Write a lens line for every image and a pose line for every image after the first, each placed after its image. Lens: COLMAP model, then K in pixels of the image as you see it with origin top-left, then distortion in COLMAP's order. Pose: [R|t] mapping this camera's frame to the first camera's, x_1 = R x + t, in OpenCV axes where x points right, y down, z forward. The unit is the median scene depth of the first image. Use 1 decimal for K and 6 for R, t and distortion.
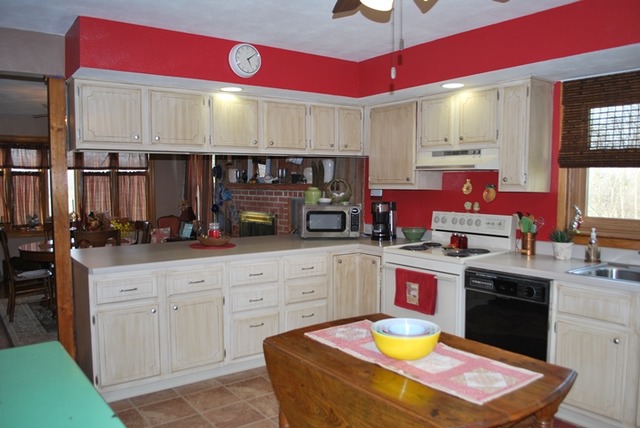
lens RADIAL K [[515.1, 0, 325.7], [0, 515.1, 213.4], [0, 0, 1]] dist [-0.075536, 0.005710]
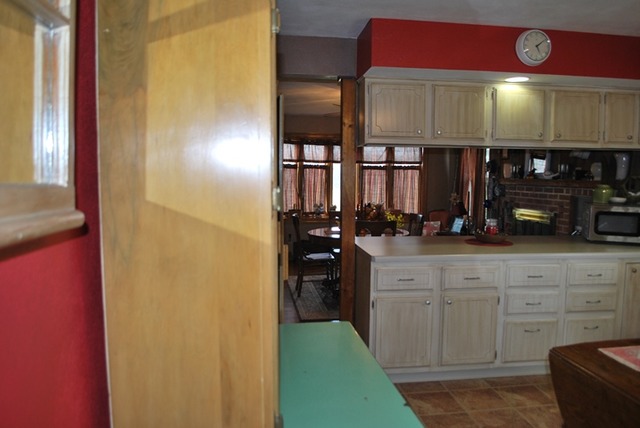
lens RADIAL K [[515.1, 0, 323.1], [0, 515.1, 213.4], [0, 0, 1]] dist [-0.075536, 0.005710]
pose [[0.870287, 0.045906, -0.490401, -0.020469], [-0.040890, 0.998944, 0.020945, 0.000560], [0.490845, 0.001824, 0.871245, 0.004833]]
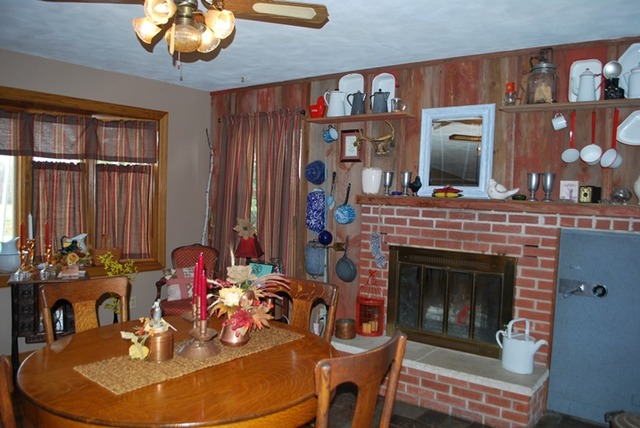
lens RADIAL K [[515.1, 0, 320.0], [0, 515.1, 214.8], [0, 0, 1]] dist [-0.075536, 0.005710]
pose [[0.957084, 0.016810, 0.289323, -0.717145], [-0.014861, 0.999850, -0.008935, -0.055677], [-0.289430, 0.004252, 0.957190, 0.879308]]
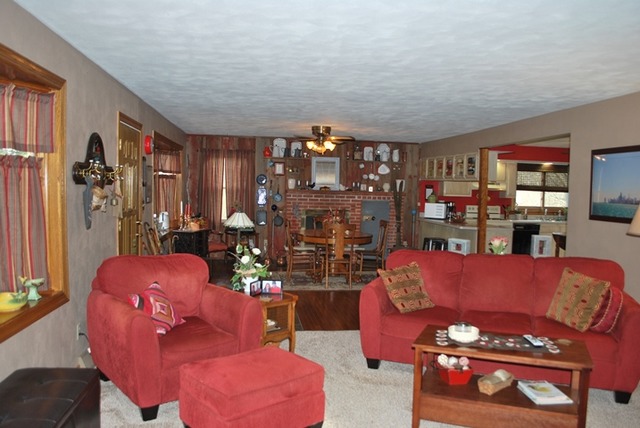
lens RADIAL K [[515.1, 0, 318.8], [0, 515.1, 215.1], [0, 0, 1]] dist [-0.075536, 0.005710]
pose [[0.474897, -0.034892, 0.879350, -2.519138], [0.023445, 0.999361, 0.026992, -0.044136], [-0.879729, 0.007798, 0.475411, 0.497651]]
